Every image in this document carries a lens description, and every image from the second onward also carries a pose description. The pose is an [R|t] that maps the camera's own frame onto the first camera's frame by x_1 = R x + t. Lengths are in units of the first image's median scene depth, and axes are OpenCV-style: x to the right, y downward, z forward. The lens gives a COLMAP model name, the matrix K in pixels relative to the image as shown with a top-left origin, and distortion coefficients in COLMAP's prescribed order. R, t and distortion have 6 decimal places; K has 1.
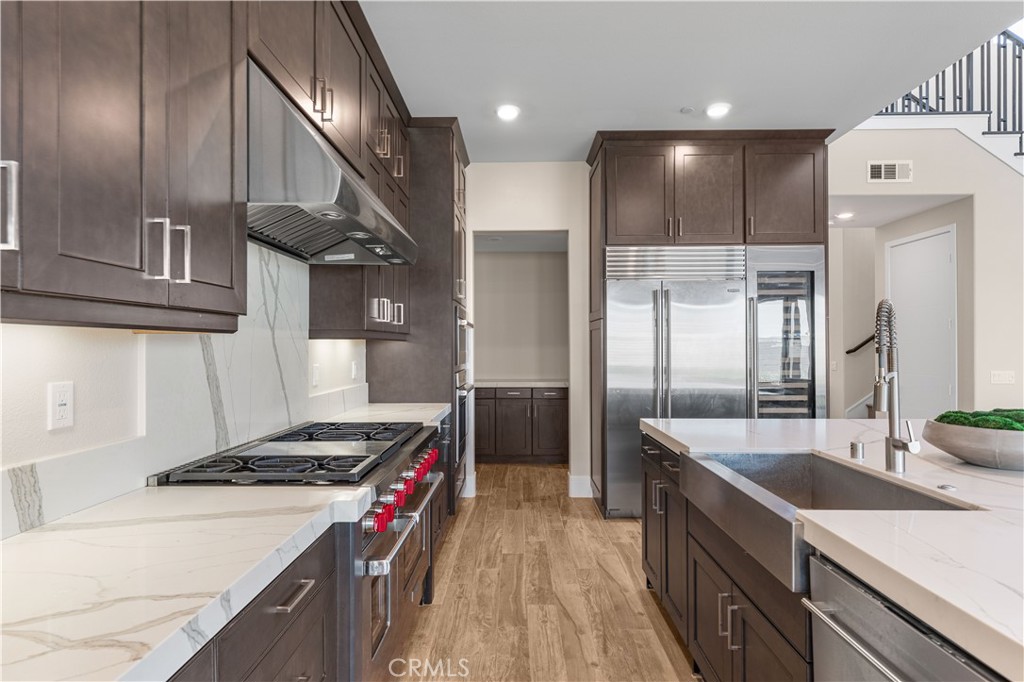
lens RADIAL K [[530.6, 0, 512.5], [0, 530.6, 343.9], [0, 0, 1]] dist [0.002107, 0.000083]
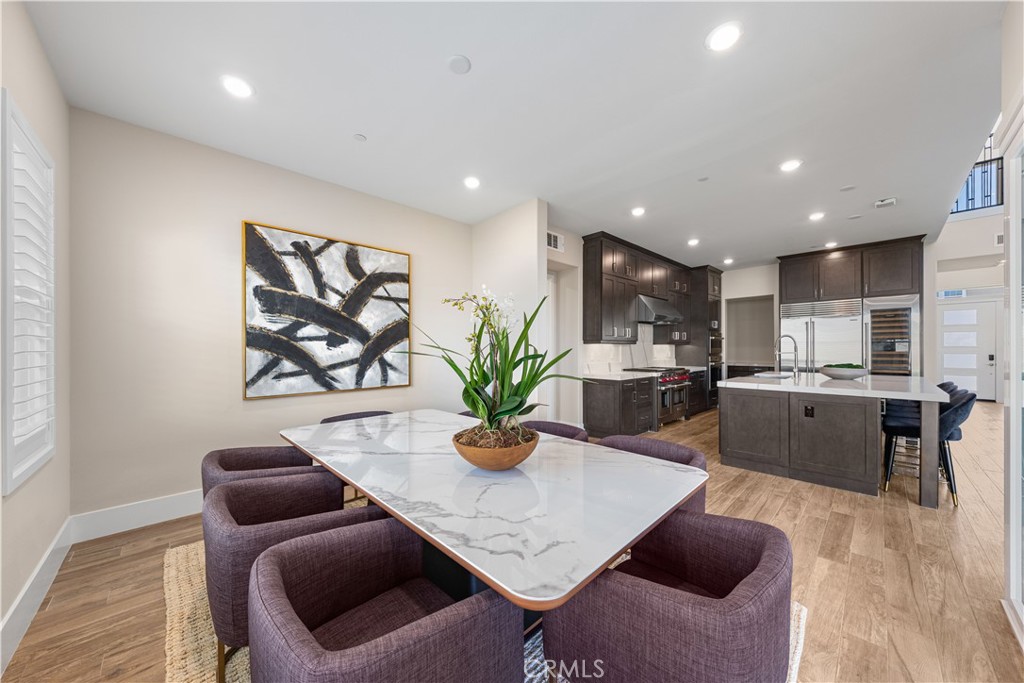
lens RADIAL K [[353.4, 0, 508.6], [0, 353.4, 347.2], [0, 0, 1]] dist [0.000690, 0.000010]
pose [[0.691729, -0.004202, -0.722145, 0.509548], [0.005915, 0.999982, -0.000153, 0.001383], [0.722133, -0.004166, 0.691742, -1.048564]]
